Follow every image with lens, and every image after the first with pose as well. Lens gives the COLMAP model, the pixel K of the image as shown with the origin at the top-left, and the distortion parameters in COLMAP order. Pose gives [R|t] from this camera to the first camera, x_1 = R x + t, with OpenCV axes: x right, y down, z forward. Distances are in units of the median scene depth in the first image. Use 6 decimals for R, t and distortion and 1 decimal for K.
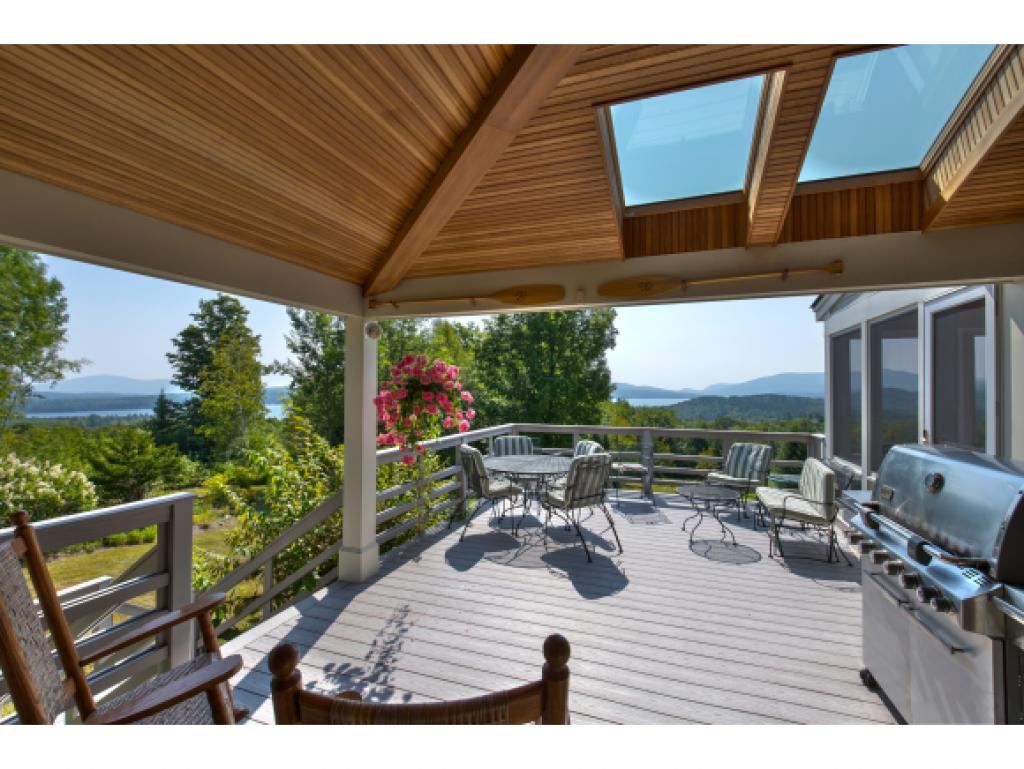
lens RADIAL K [[456.7, 0, 512.0], [0, 456.7, 384.5], [0, 0, 1]] dist [0.000290, 0.000012]
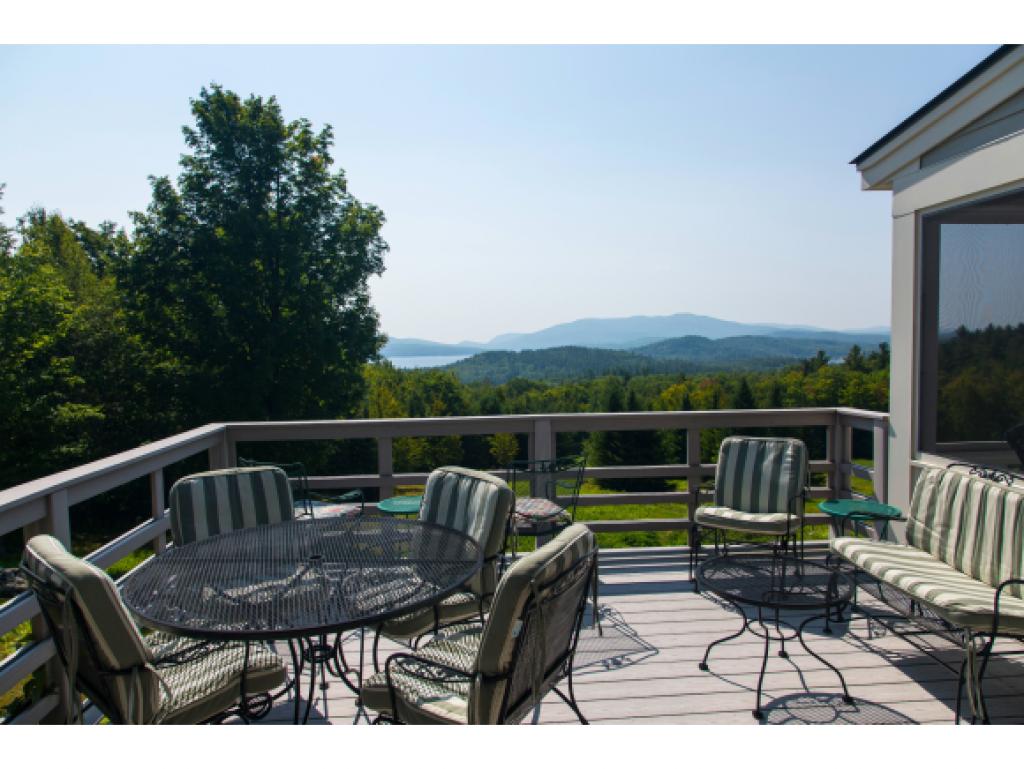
lens RADIAL K [[657.7, 0, 512.0], [0, 657.7, 384.5], [0, 0, 1]] dist [0.002165, -0.001260]
pose [[0.901246, -0.046369, 0.430820, -0.004741], [0.015678, 0.997096, 0.074519, 0.004327], [-0.433024, -0.060406, 0.899356, 0.128395]]
